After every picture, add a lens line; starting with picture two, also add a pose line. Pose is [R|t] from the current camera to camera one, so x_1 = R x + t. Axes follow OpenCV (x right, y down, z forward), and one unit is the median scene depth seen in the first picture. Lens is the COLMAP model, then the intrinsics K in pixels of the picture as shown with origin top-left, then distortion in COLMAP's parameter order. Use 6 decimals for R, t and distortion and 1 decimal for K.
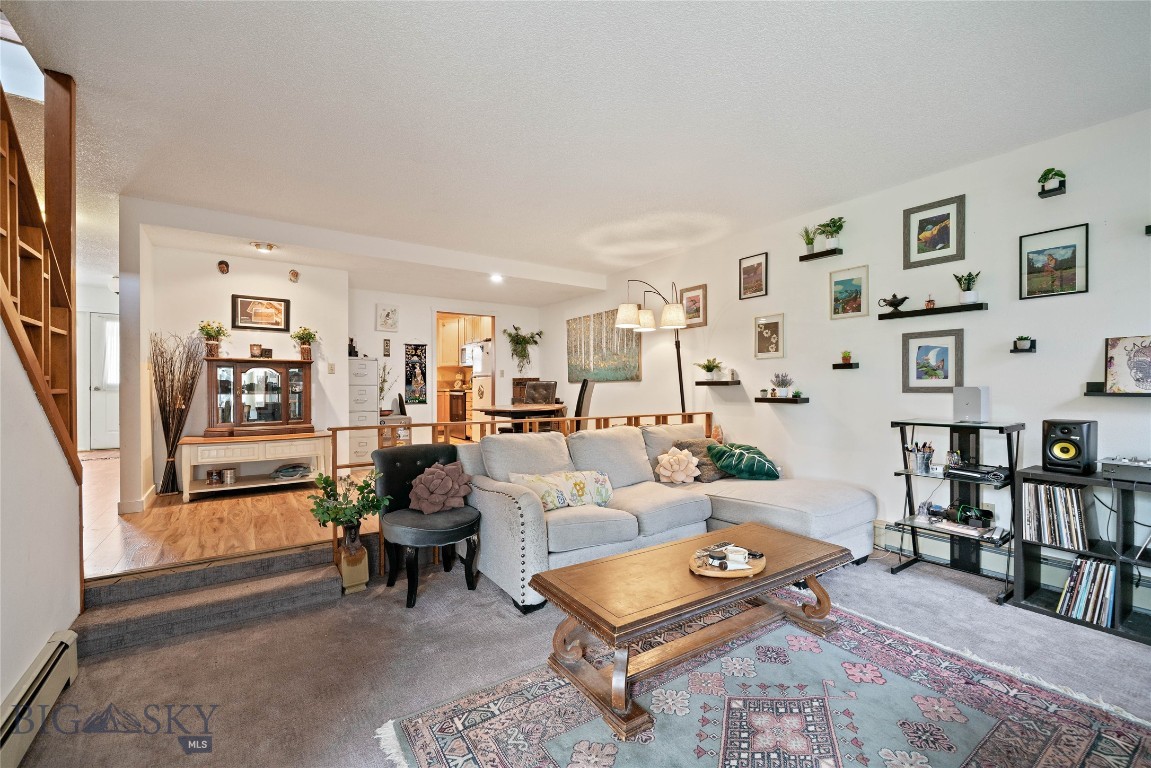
lens RADIAL K [[478.8, 0, 570.0], [0, 478.8, 387.8], [0, 0, 1]] dist [0.009172, -0.000016]
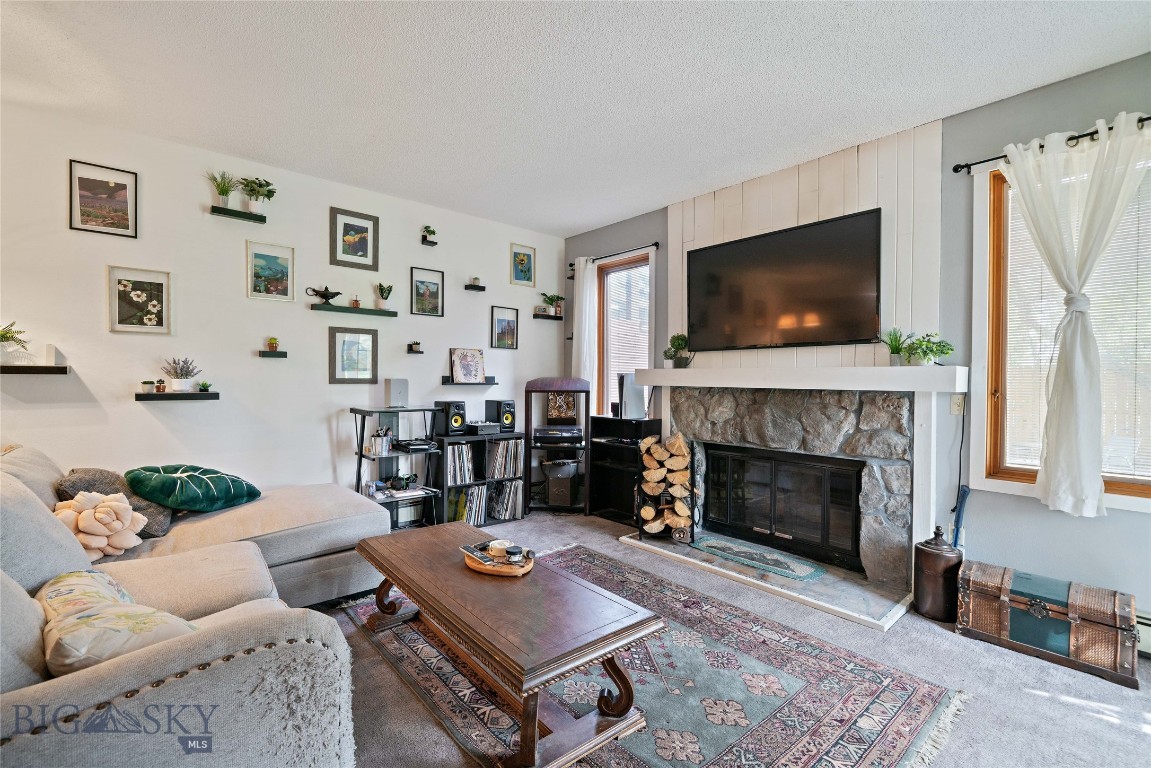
lens RADIAL K [[497.9, 0, 571.3], [0, 497.9, 385.3], [0, 0, 1]] dist [-0.004950, -0.000584]
pose [[-0.105195, -0.010385, 0.994397, -0.343169], [-0.002594, 0.999945, 0.010168, 0.000806], [-0.994448, -0.001510, -0.105217, 0.487846]]
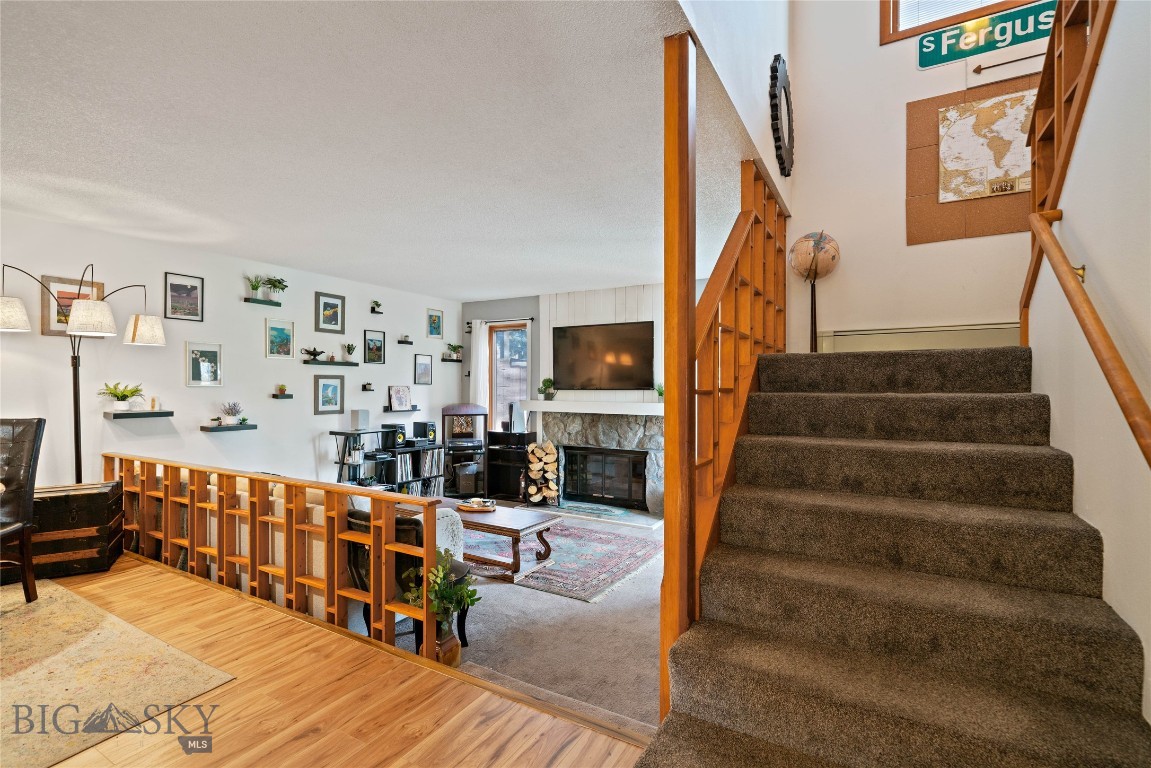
lens RADIAL K [[537.2, 0, 568.9], [0, 537.2, 384.8], [0, 0, 1]] dist [0.008471, 0.000487]
pose [[-0.415697, 0.001924, 0.909501, -0.919756], [0.001062, 0.999998, -0.001630, -0.064052], [-0.909503, 0.000288, -0.415698, 0.798036]]
